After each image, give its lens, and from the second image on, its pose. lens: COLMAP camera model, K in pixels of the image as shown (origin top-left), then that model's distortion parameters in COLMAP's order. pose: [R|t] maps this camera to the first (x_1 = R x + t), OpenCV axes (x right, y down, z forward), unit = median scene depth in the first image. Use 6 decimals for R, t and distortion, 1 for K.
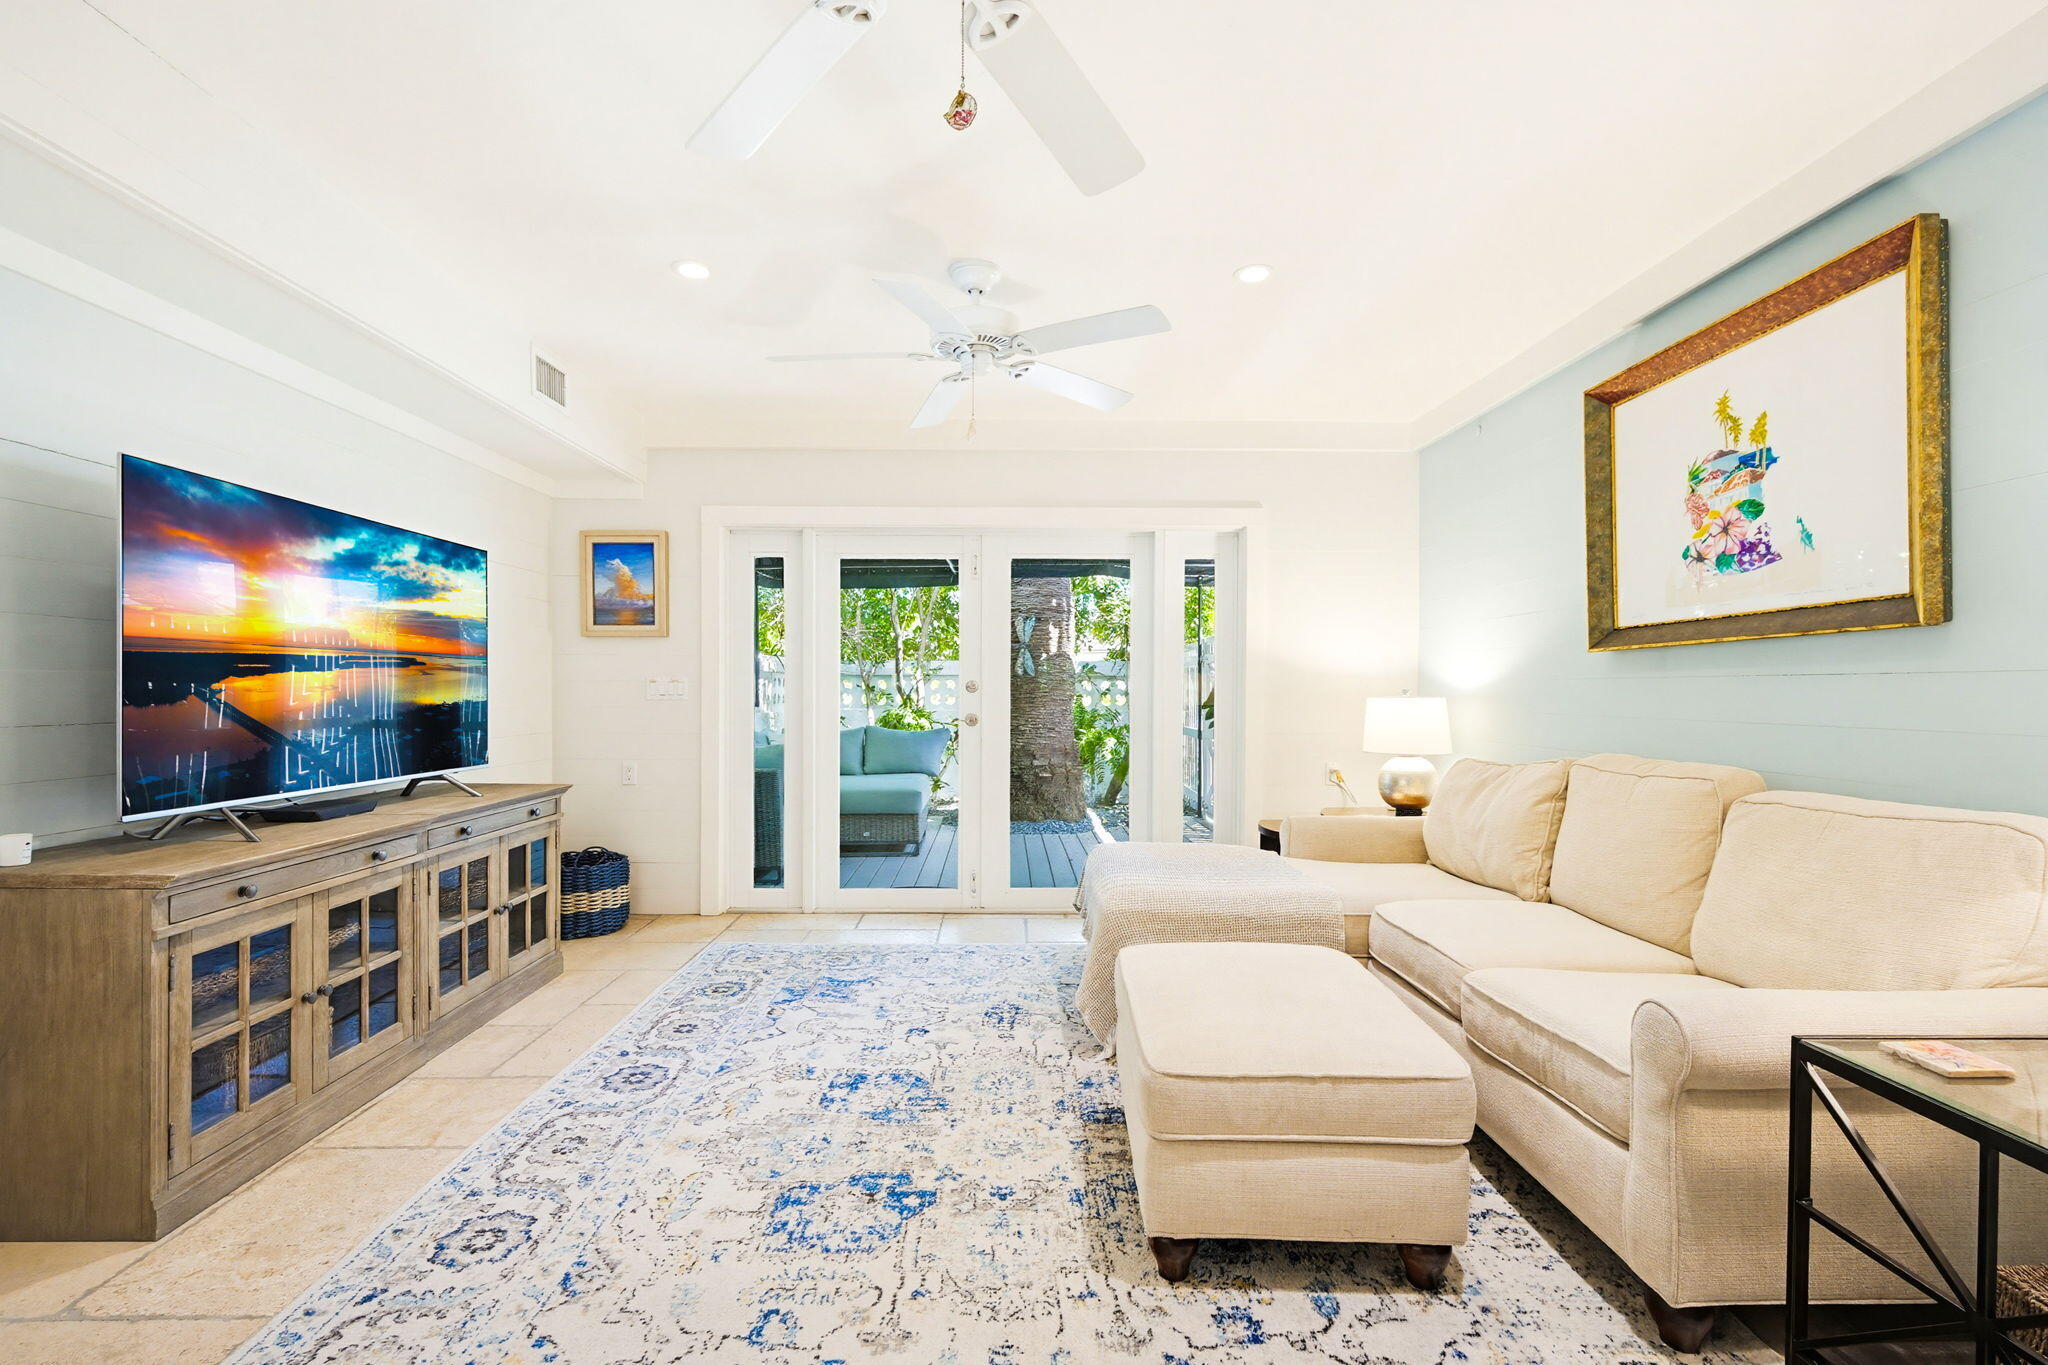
lens RADIAL K [[903.8, 0, 1022.1], [0, 903.8, 676.1], [0, 0, 1]] dist [-0.000126, 0.000331]
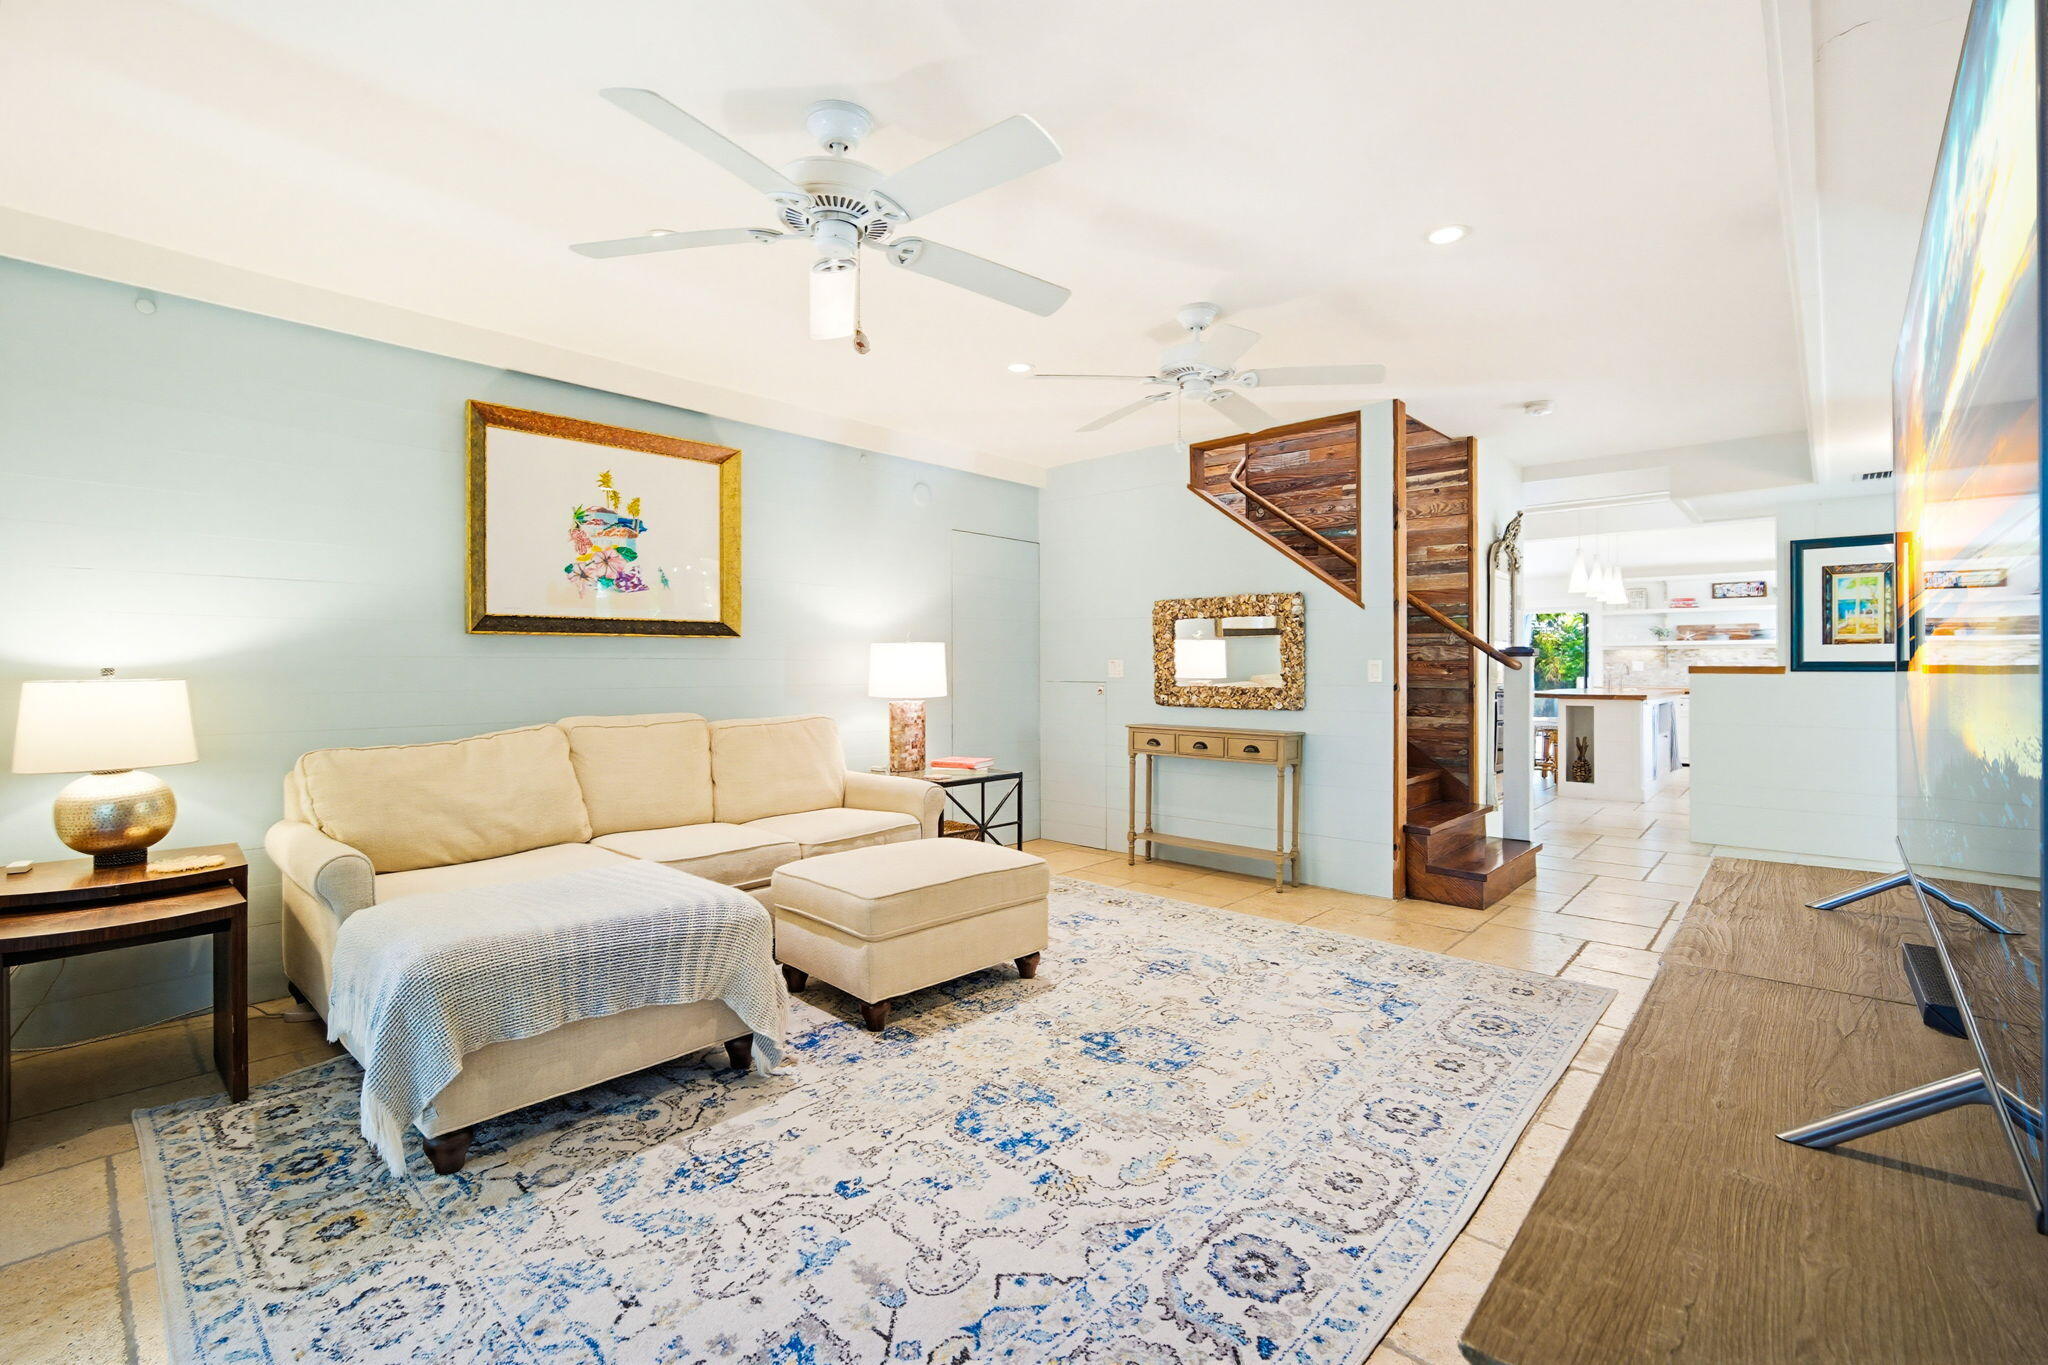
lens RADIAL K [[903.8, 0, 1022.1], [0, 903.8, 676.1], [0, 0, 1]] dist [-0.000126, 0.000331]
pose [[-0.726513, -0.006807, 0.687119, -0.769911], [-0.010715, 0.999942, -0.001423, 0.023343], [-0.687069, -0.008396, -0.726543, 1.638131]]
